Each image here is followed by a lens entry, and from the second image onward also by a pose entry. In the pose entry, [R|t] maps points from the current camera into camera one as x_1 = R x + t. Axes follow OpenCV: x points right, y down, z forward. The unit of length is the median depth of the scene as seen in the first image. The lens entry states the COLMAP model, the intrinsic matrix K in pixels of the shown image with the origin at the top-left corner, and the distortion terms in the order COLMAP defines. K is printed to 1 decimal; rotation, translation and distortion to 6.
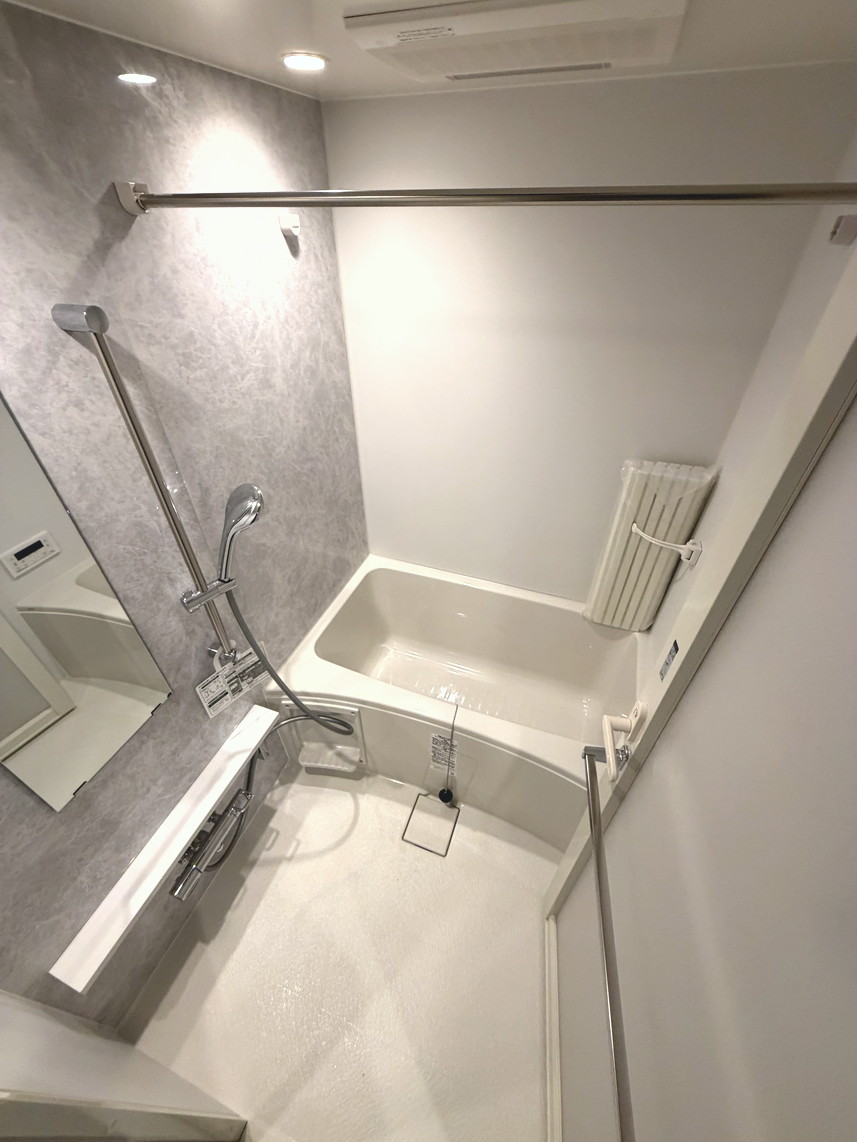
lens RADIAL K [[454.0, 0, 427.2], [0, 454.0, 567.7], [0, 0, 1]] dist [0.000849, 0.000081]
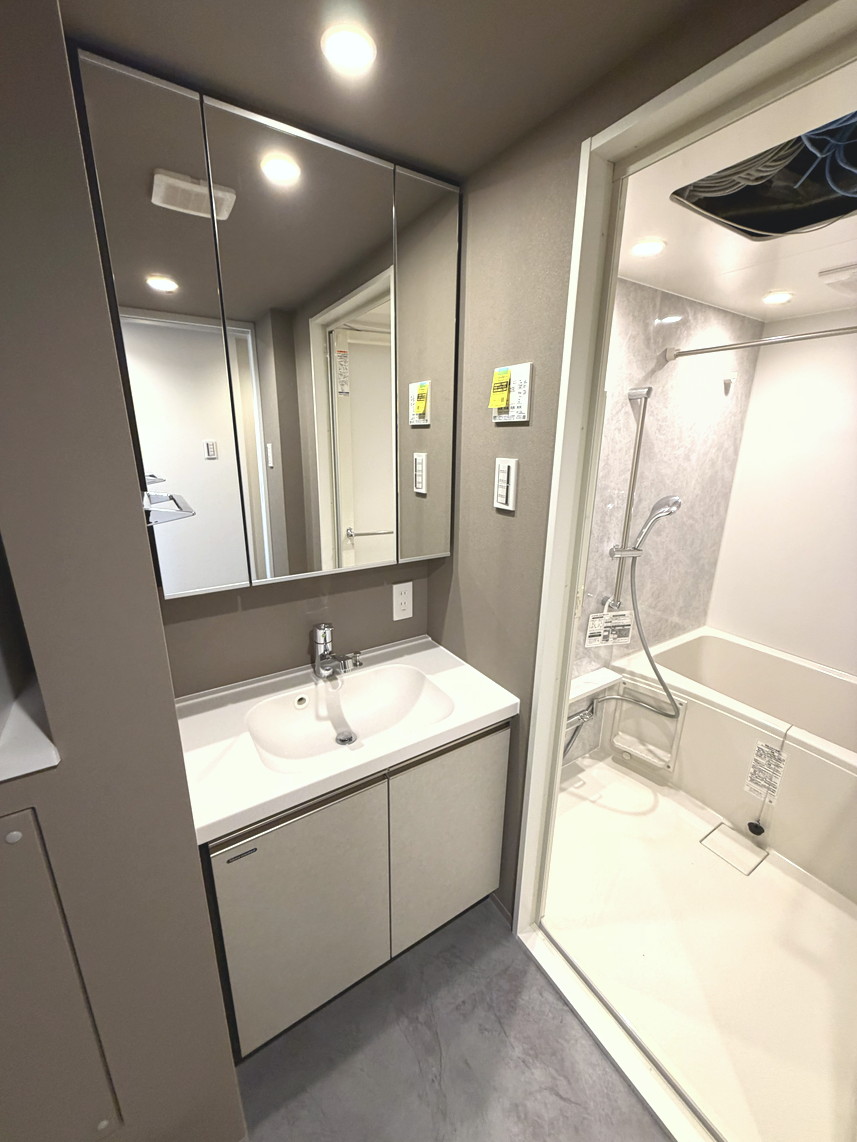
lens RADIAL K [[454.0, 0, 427.2], [0, 454.0, 567.7], [0, 0, 1]] dist [0.000849, 0.000081]
pose [[0.796861, 0.183185, -0.575722, -0.074217], [-0.390015, 0.883741, -0.258630, 0.595990], [0.461412, 0.430632, 0.775664, -0.423964]]
